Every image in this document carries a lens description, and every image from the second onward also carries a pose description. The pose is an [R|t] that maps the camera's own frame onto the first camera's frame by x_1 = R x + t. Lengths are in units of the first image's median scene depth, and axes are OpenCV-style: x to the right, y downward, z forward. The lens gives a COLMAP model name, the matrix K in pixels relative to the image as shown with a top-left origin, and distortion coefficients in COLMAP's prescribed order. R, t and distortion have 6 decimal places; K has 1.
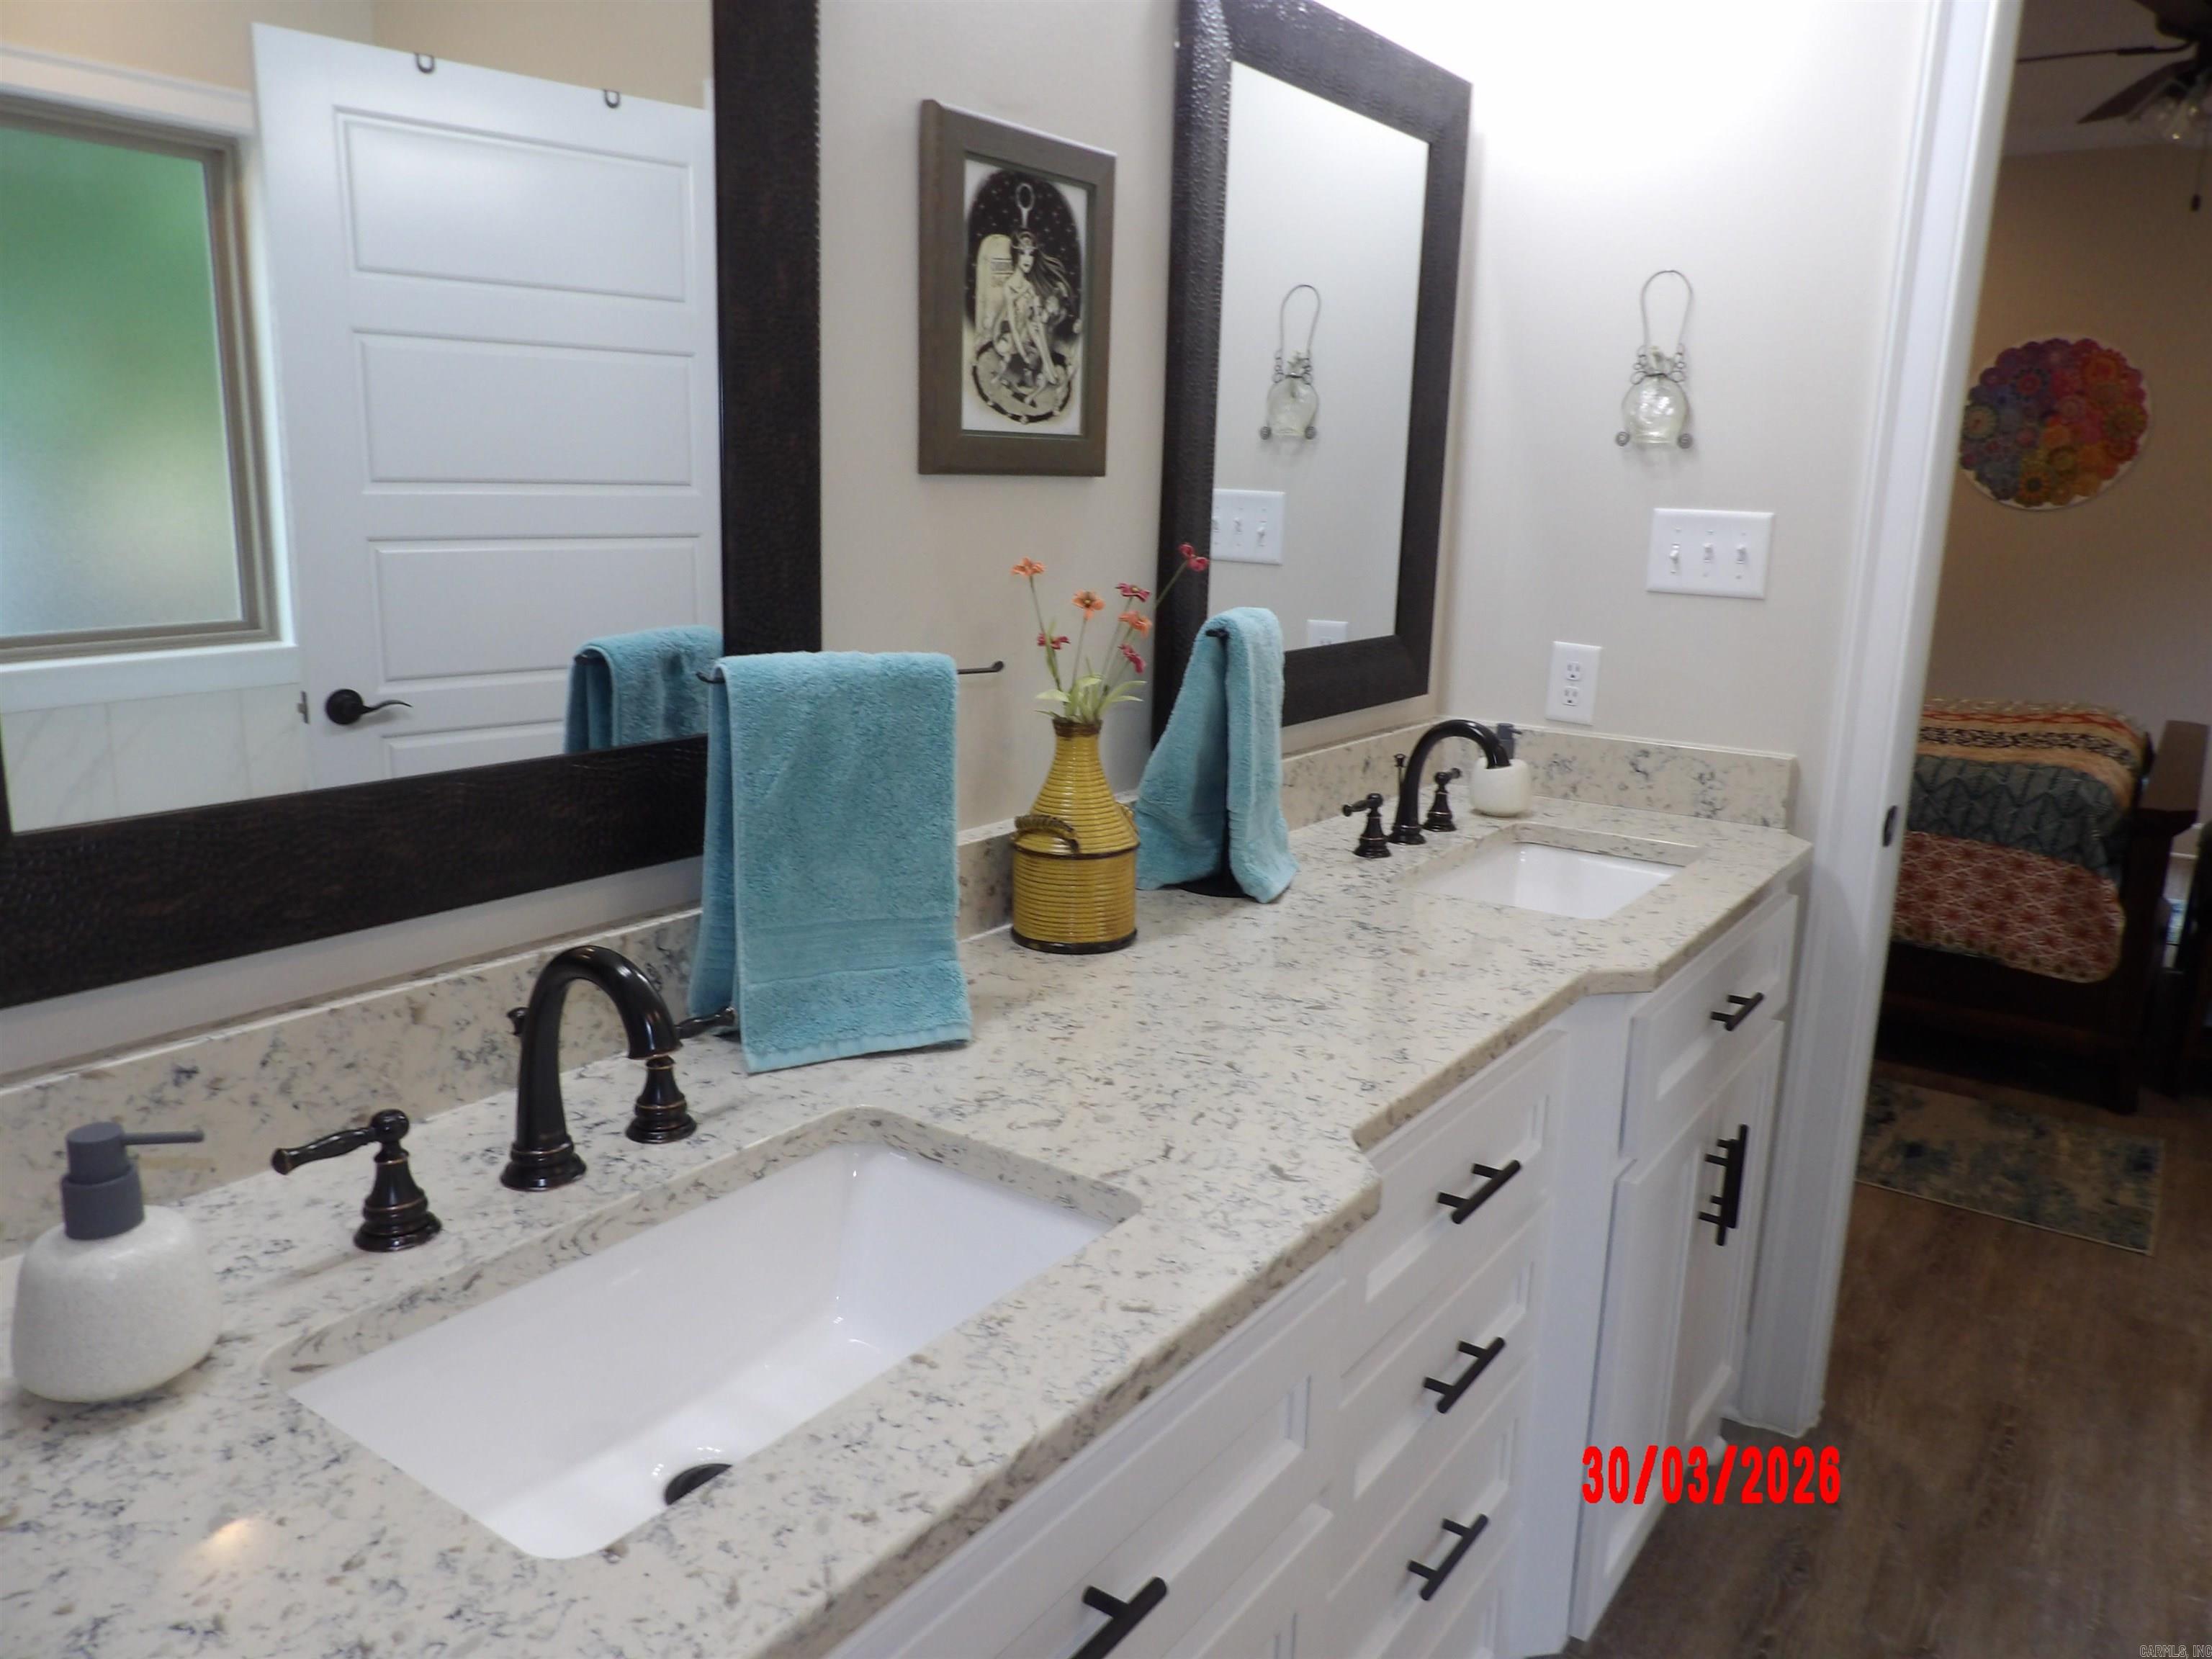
lens RADIAL K [[1567.0, 0, 1106.0], [0, 1567.0, 829.5], [0, 0, 1]] dist [-0.011272, -0.001567]
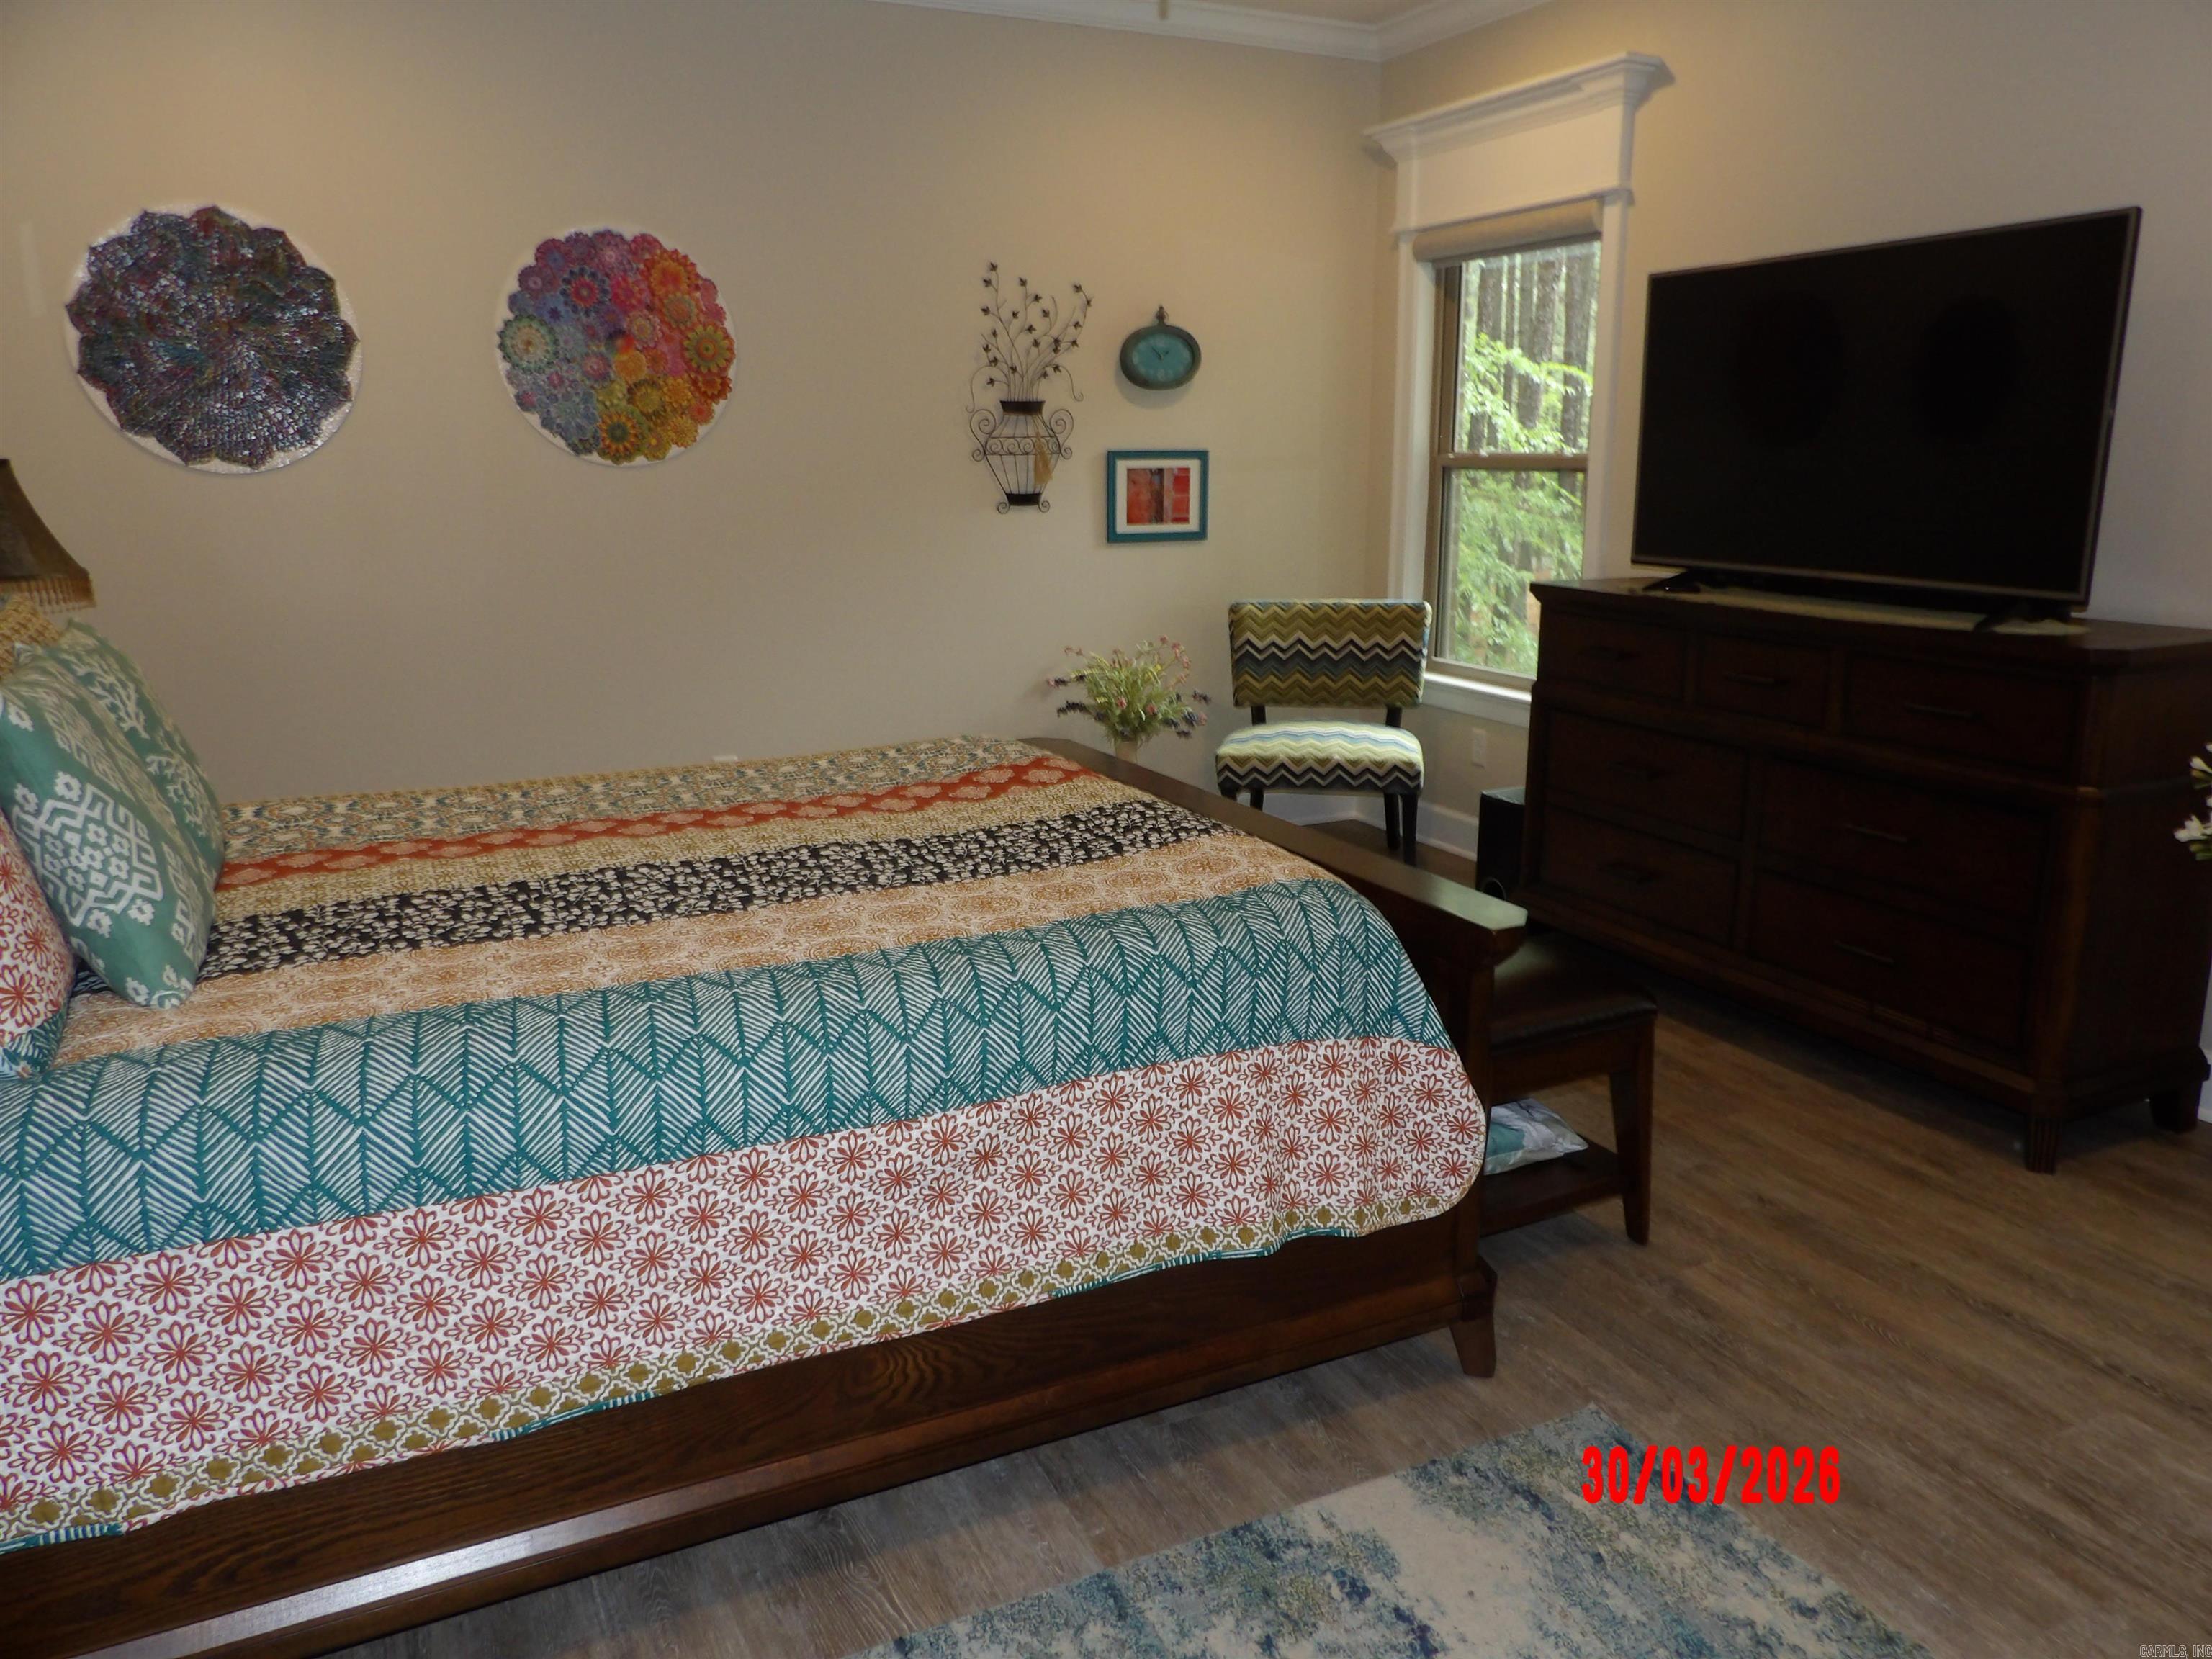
lens RADIAL K [[1567.0, 0, 1106.0], [0, 1567.0, 829.5], [0, 0, 1]] dist [-0.011272, -0.001567]
pose [[0.476089, -0.222476, 0.850790, 0.038159], [0.204102, 0.969006, 0.139176, -0.097233], [-0.855384, 0.107388, 0.506741, 0.458282]]
